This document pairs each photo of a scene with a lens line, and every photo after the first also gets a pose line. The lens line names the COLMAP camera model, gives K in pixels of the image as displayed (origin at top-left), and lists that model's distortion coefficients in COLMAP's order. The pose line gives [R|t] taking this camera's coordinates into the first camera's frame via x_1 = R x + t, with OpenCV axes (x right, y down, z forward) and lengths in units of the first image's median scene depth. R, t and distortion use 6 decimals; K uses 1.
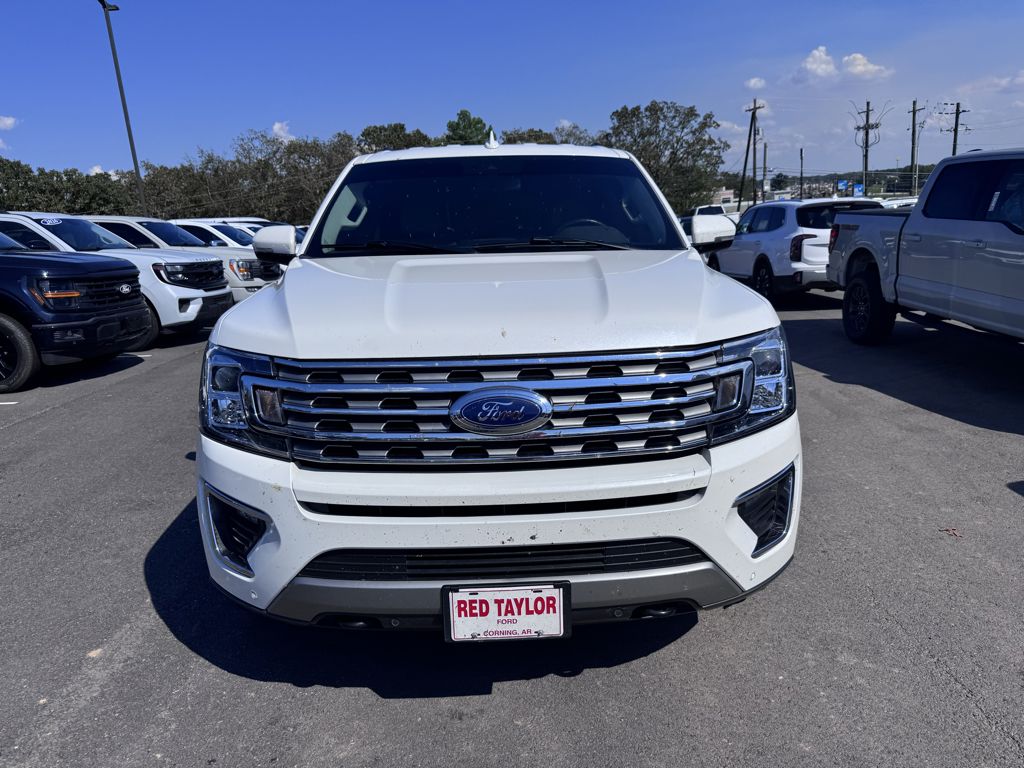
lens RADIAL K [[726.8, 0, 510.6], [0, 726.8, 376.8], [0, 0, 1]] dist [0.042476, -0.050116]
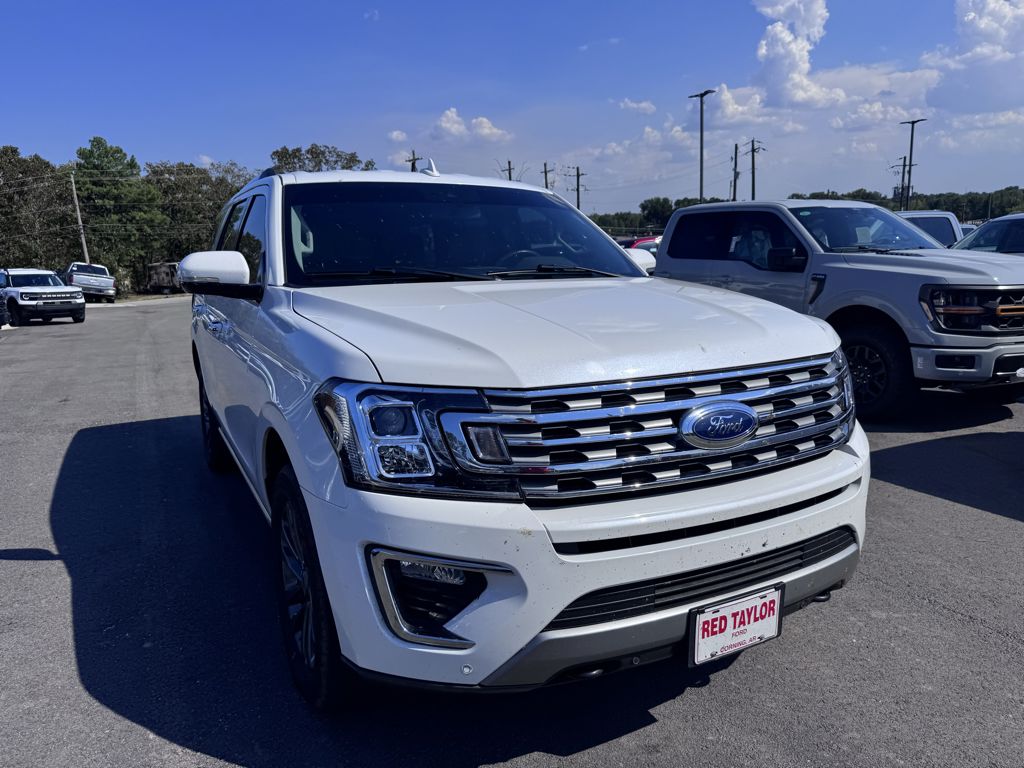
lens RADIAL K [[726.8, 0, 512.1], [0, 726.8, 390.2], [0, 0, 1]] dist [0.042476, -0.050116]
pose [[0.897689, -0.068567, 0.435261, -0.672008], [0.085886, 0.996100, -0.020216, -0.004591], [-0.432178, 0.055530, 0.900077, 0.200371]]
